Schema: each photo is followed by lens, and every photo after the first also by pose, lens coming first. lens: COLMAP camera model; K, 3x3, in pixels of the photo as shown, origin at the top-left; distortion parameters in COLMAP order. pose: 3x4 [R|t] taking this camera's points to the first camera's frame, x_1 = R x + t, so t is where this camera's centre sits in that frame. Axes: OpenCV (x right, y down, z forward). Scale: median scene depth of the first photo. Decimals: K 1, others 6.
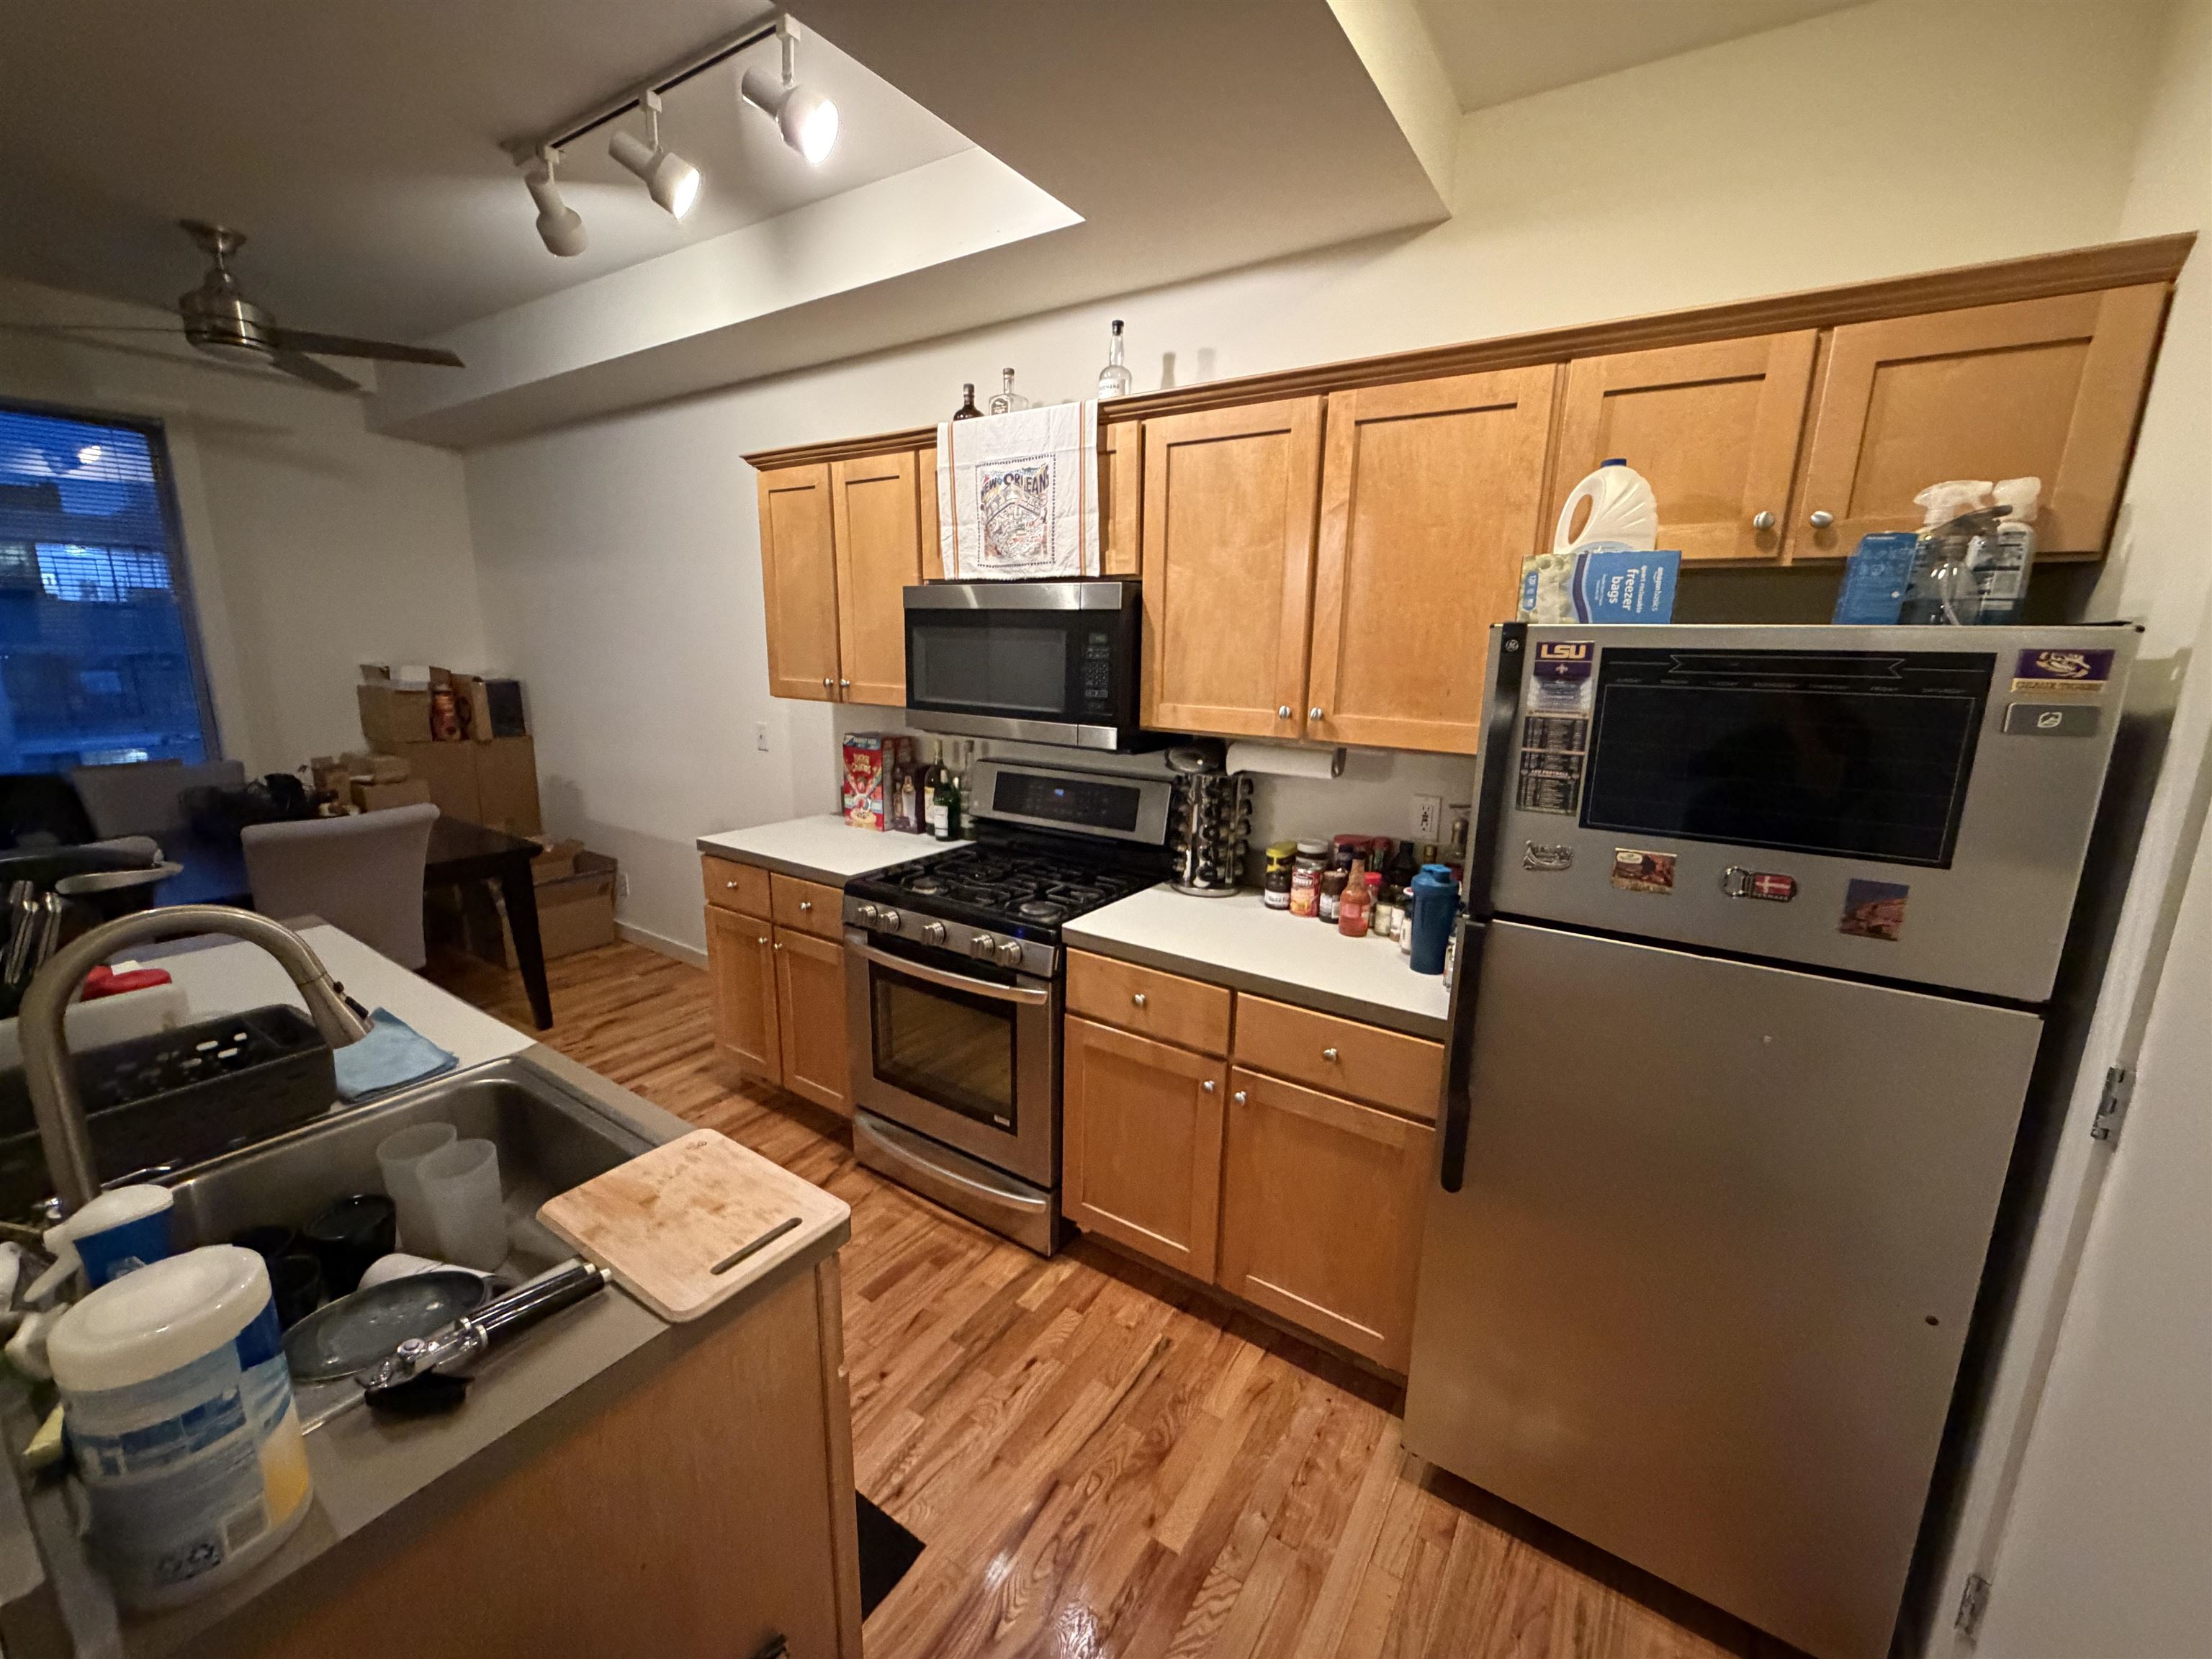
lens RADIAL K [[878.7, 0, 1094.8], [0, 878.7, 823.3], [0, 0, 1]] dist [0.000666, -0.000246]
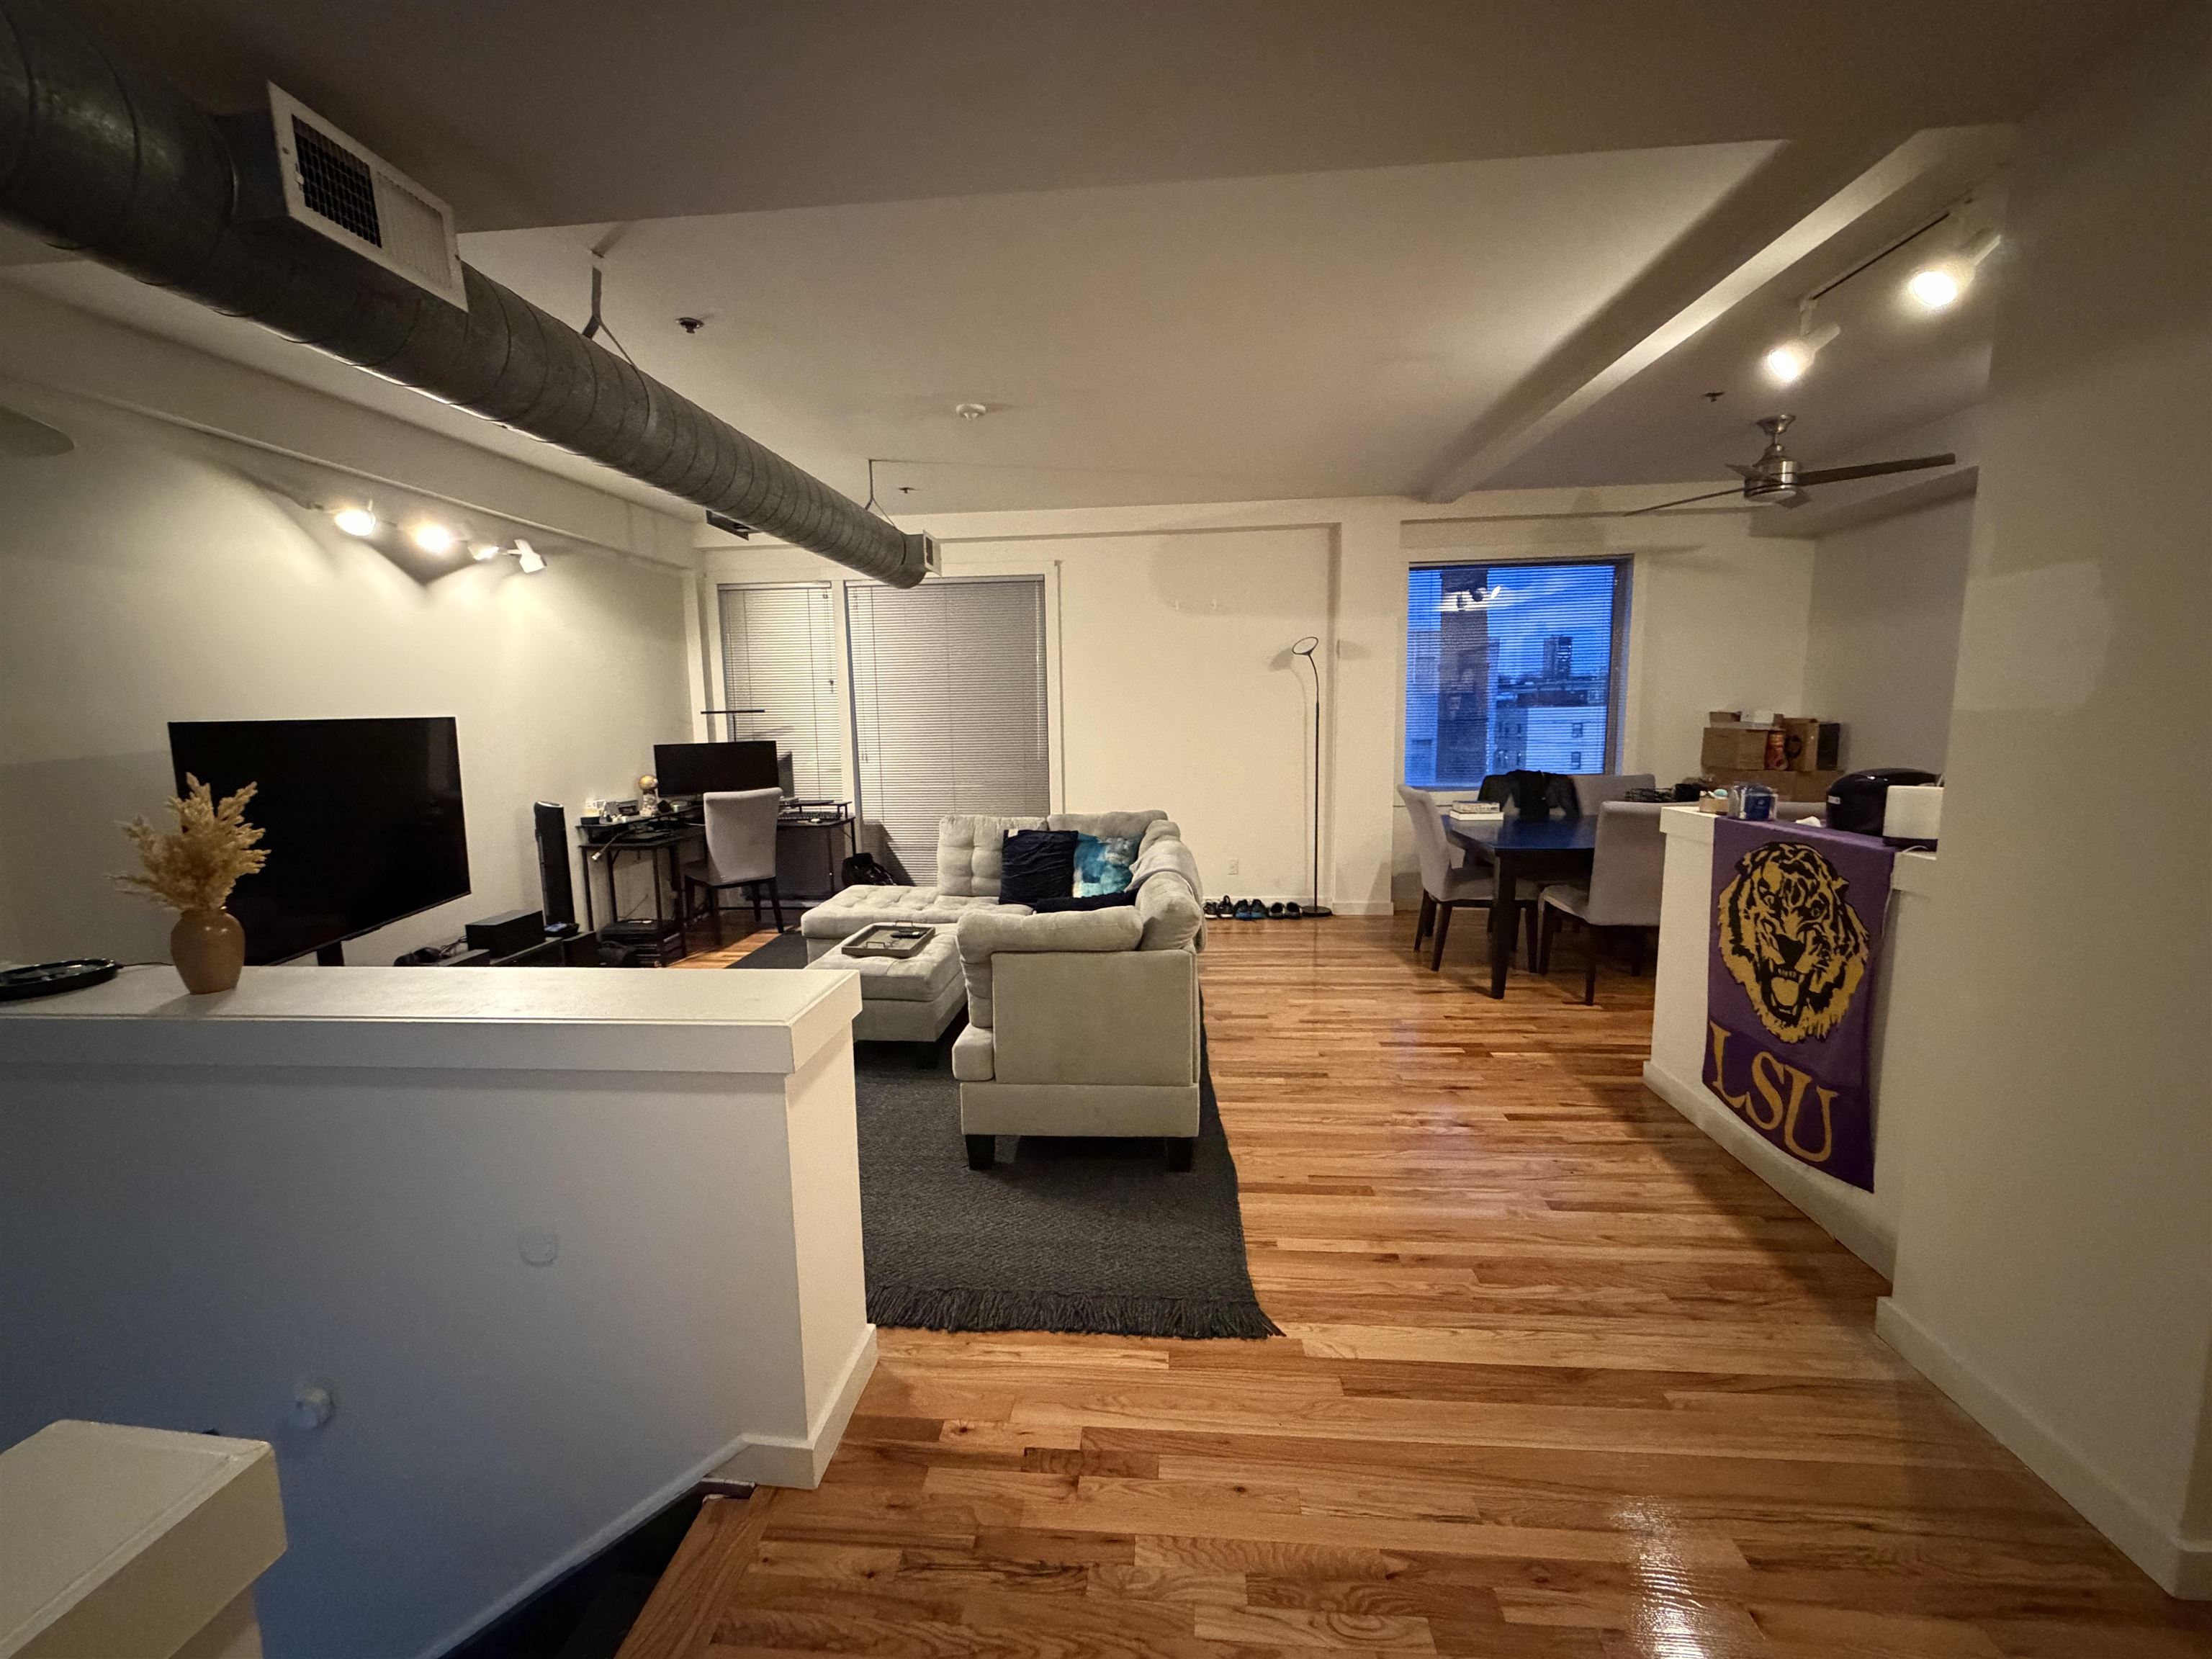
lens RADIAL K [[878.7, 0, 1097.9], [0, 878.7, 828.7], [0, 0, 1]] dist [0.000666, -0.000246]
pose [[0.478807, 0.087560, -0.873543, -0.166040], [-0.159524, 0.987127, 0.011506, 0.201724], [0.863305, 0.133842, 0.486611, -0.673758]]
